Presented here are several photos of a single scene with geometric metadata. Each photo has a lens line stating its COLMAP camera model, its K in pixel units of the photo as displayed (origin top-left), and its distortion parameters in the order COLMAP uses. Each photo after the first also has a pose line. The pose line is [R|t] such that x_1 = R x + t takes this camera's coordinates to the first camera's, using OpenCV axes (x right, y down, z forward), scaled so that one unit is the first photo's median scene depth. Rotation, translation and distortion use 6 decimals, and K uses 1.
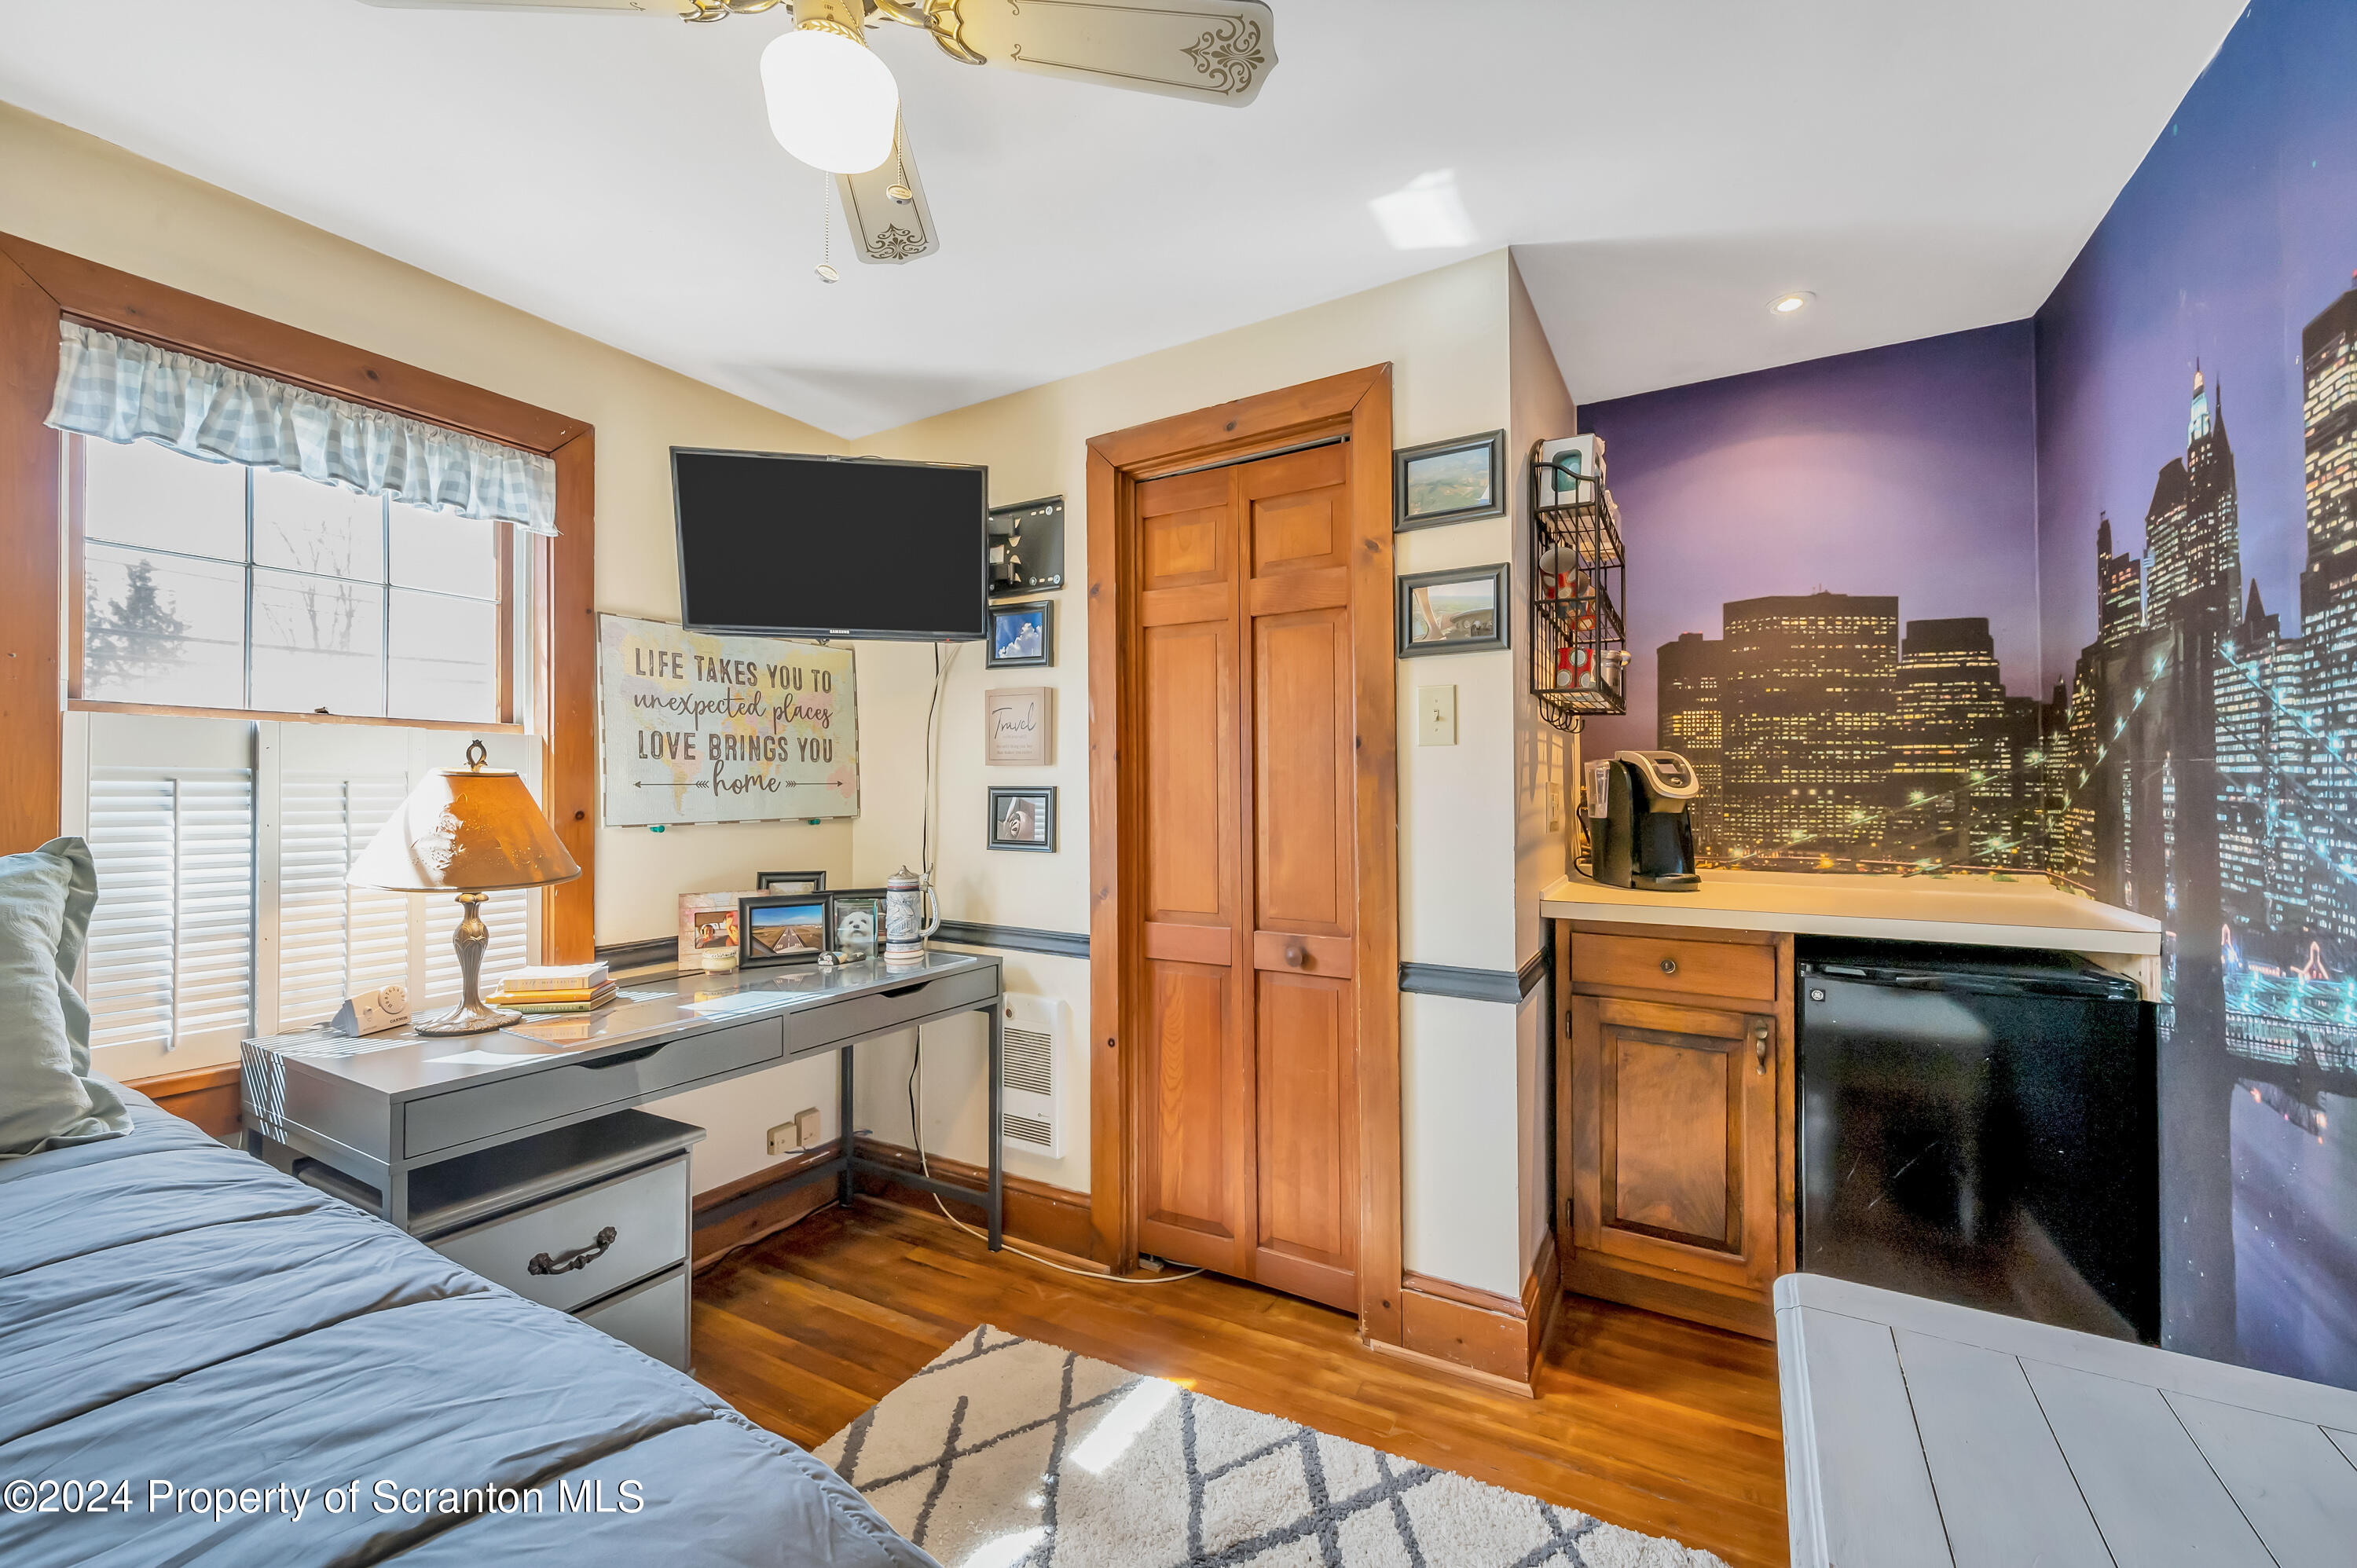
lens RADIAL K [[934.9, 0, 1193.0], [0, 934.9, 786.0], [0, 0, 1]] dist [-0.001617, -0.000257]
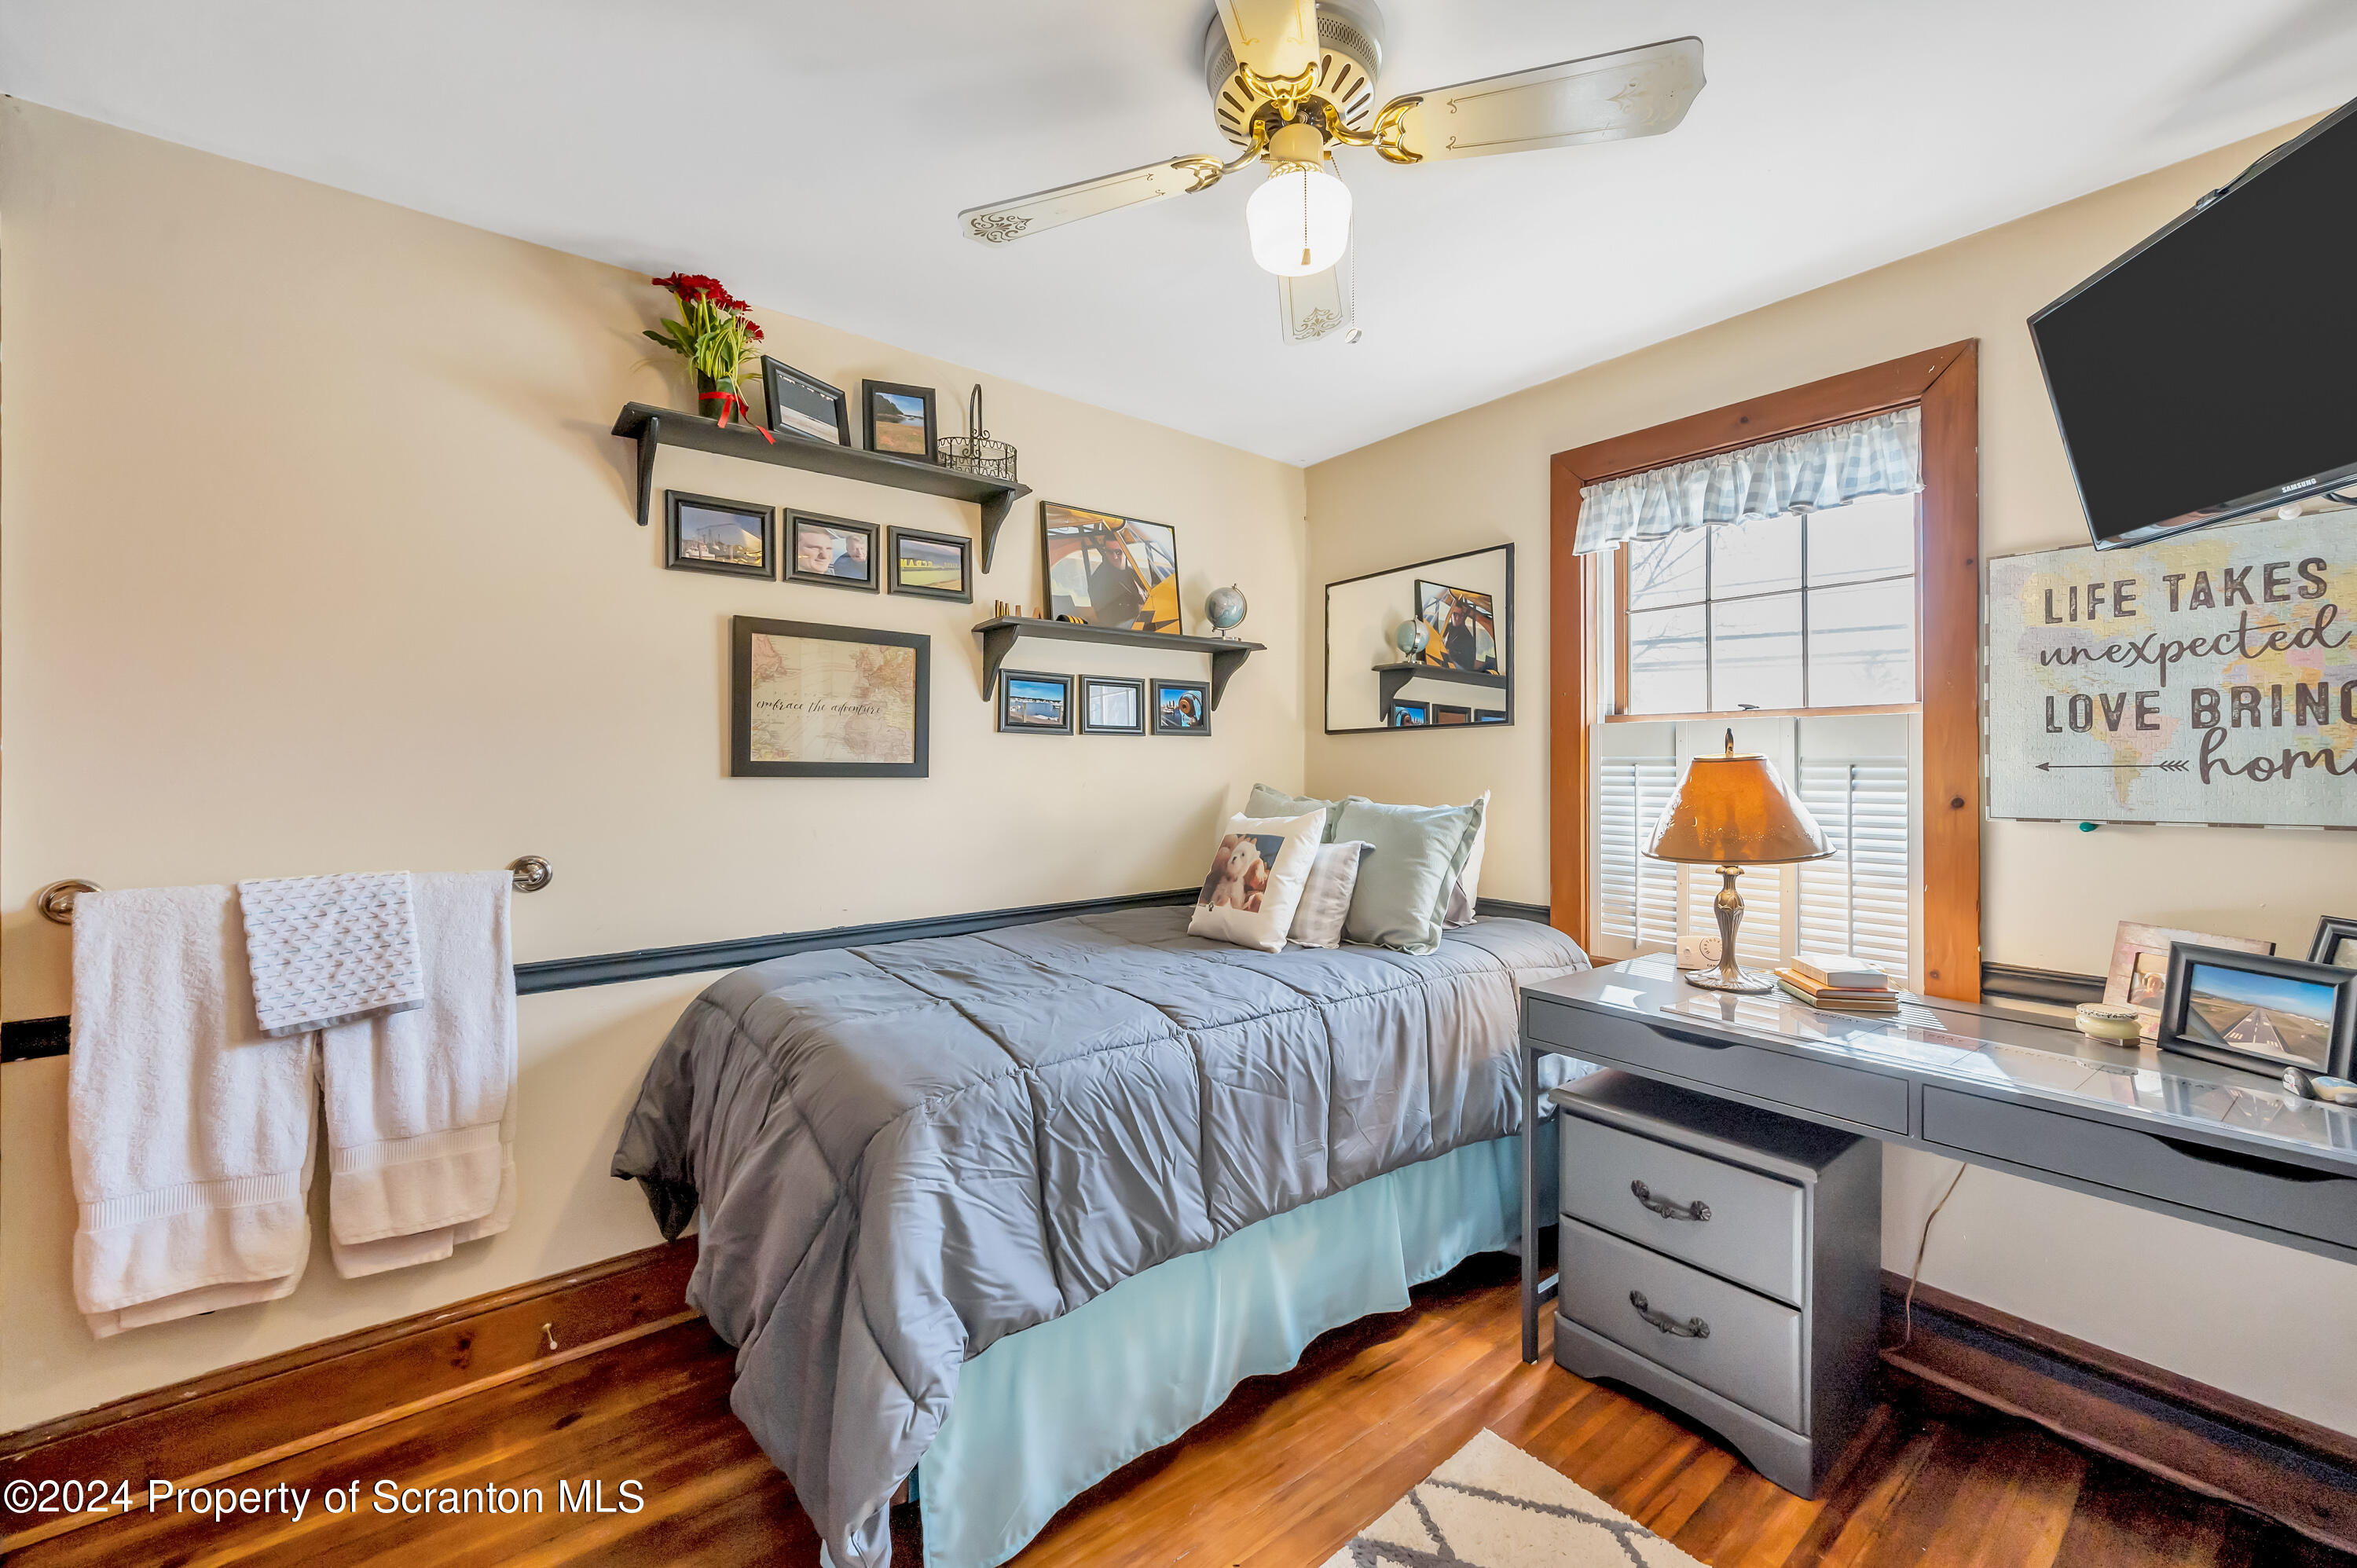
lens RADIAL K [[934.9, 0, 1179.2], [0, 934.9, 775.8], [0, 0, 1]] dist [-0.001617, -0.000257]
pose [[-0.381664, 0.011625, -0.924228, 0.389504], [0.006760, 0.999929, 0.009786, -0.006369], [0.924277, -0.002513, -0.381715, 0.632077]]
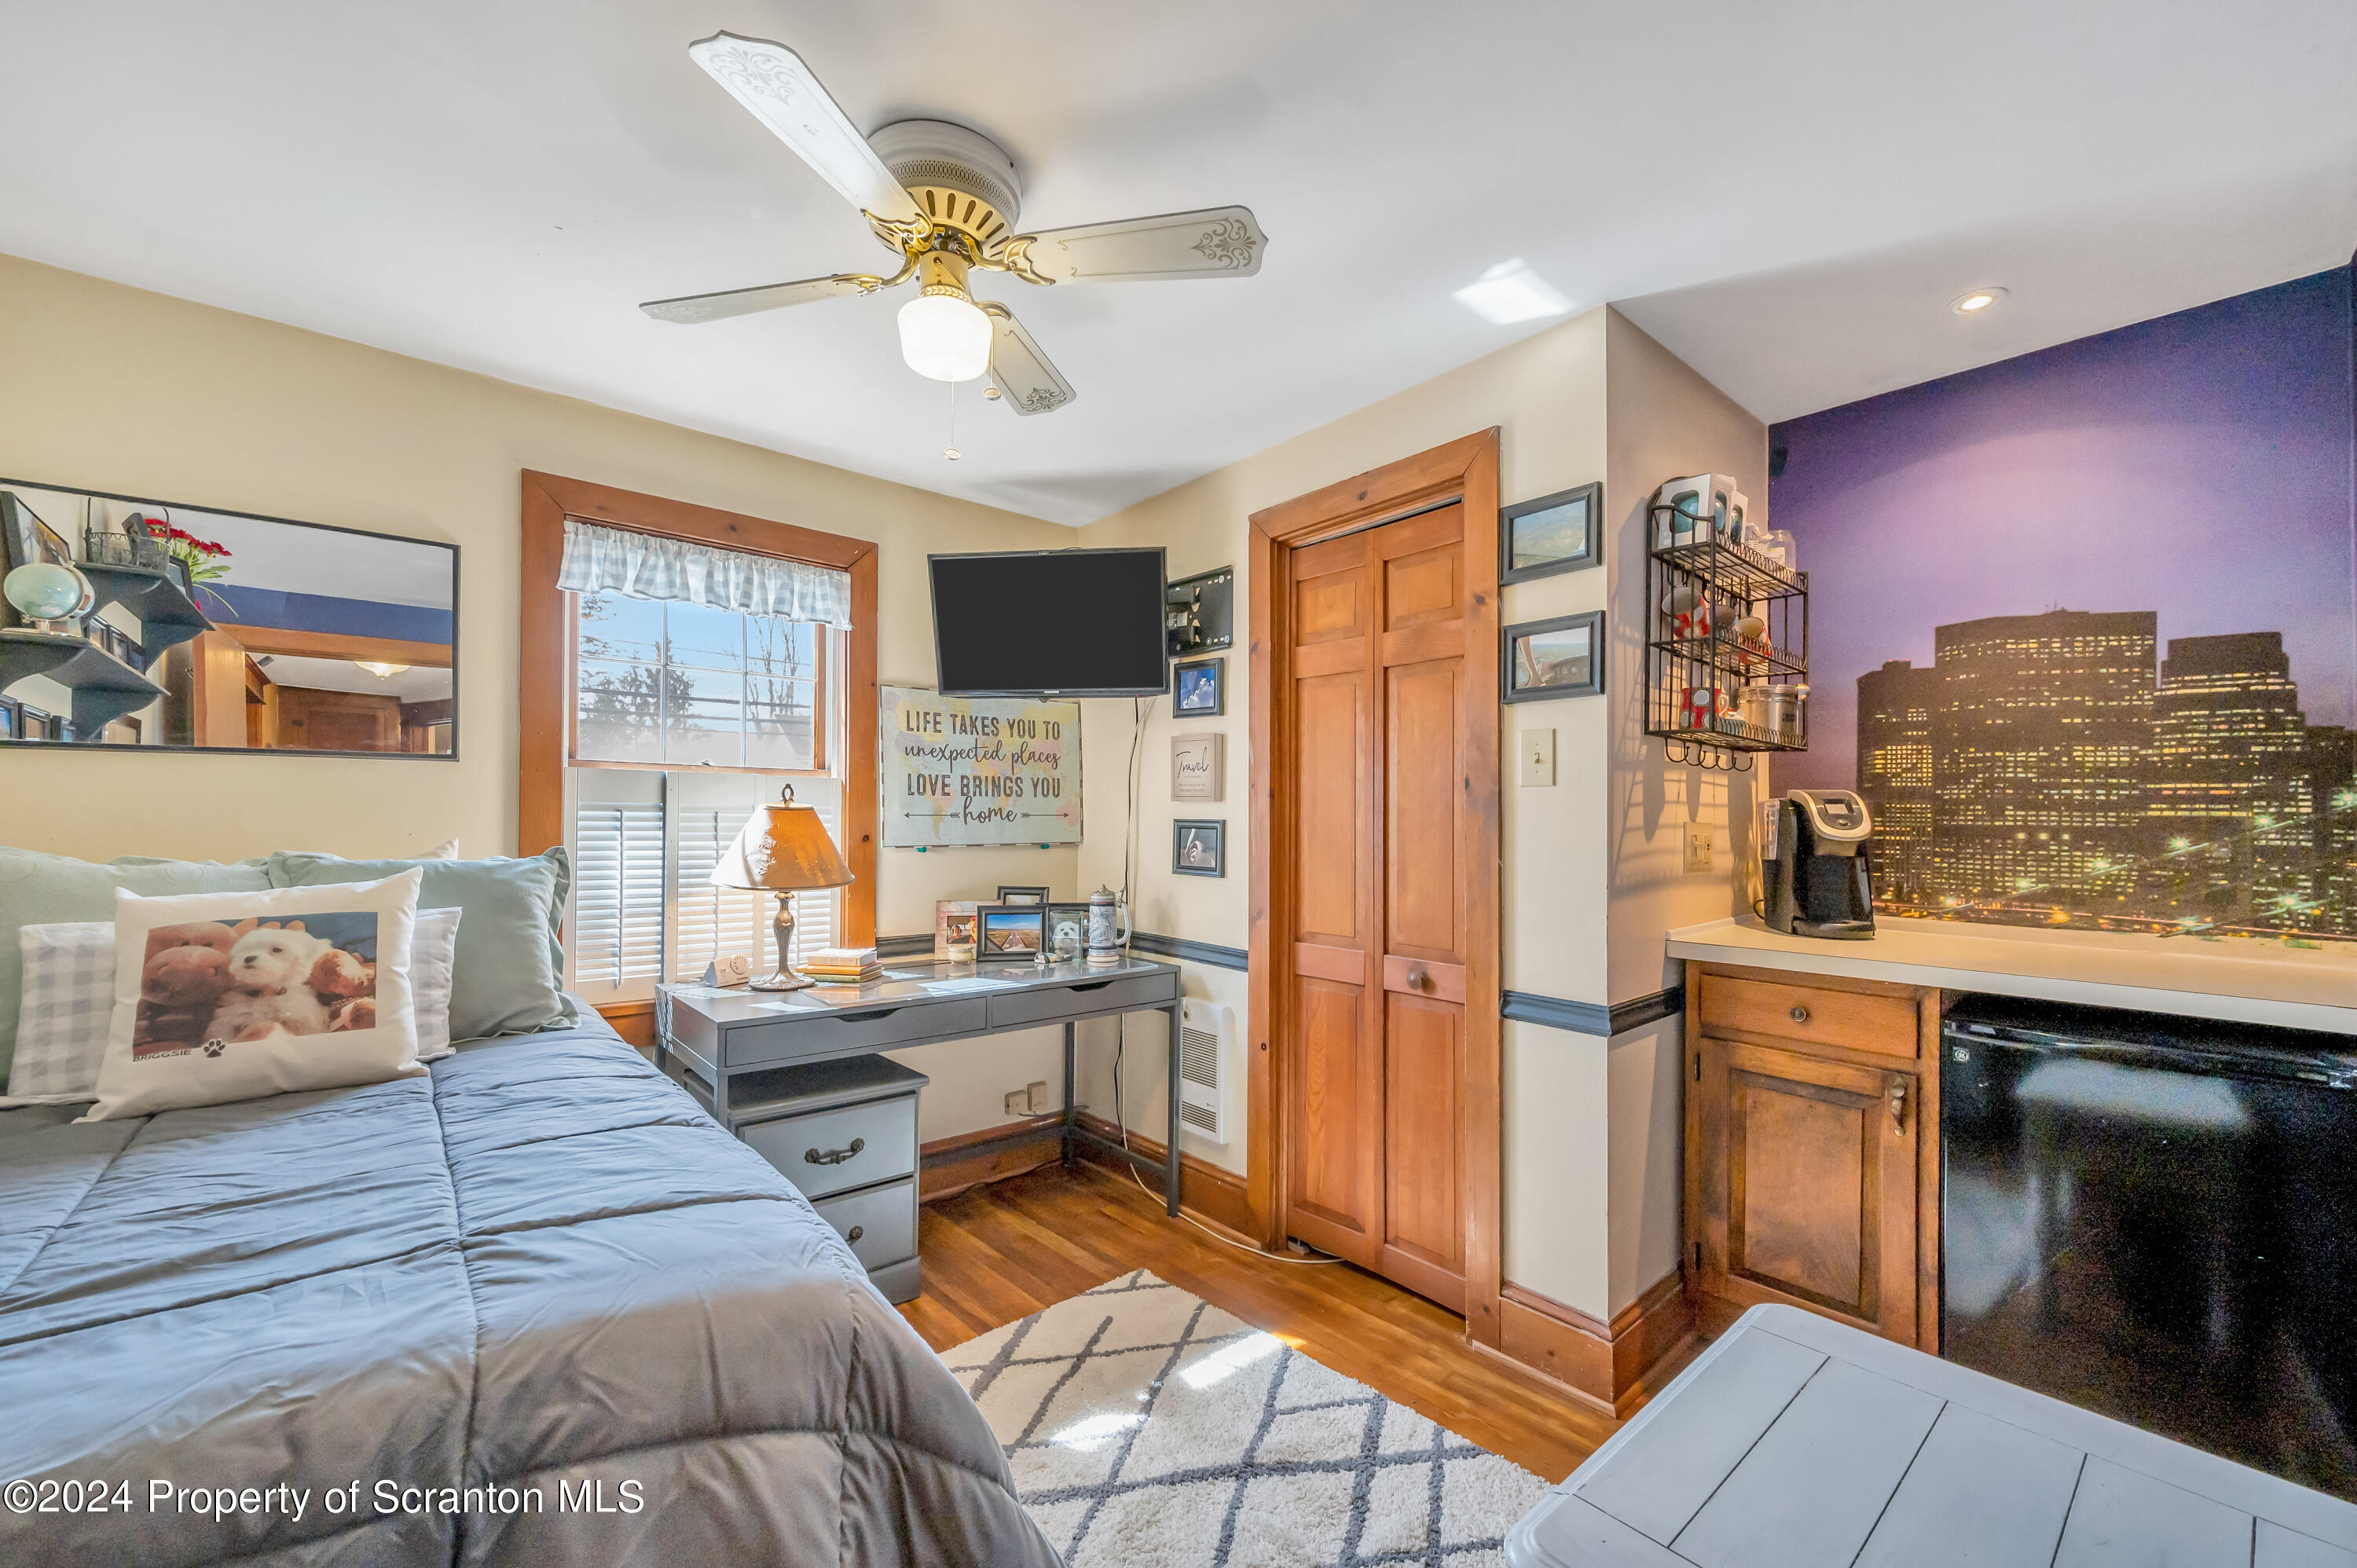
lens RADIAL K [[934.9, 0, 1201.2], [0, 934.9, 818.9], [0, 0, 1]] dist [-0.001617, -0.000257]
pose [[0.947603, 0.011377, -0.319248, 0.210338], [-0.009843, 0.999931, 0.006418, -0.008696], [0.319299, -0.002940, 0.947650, -0.104291]]
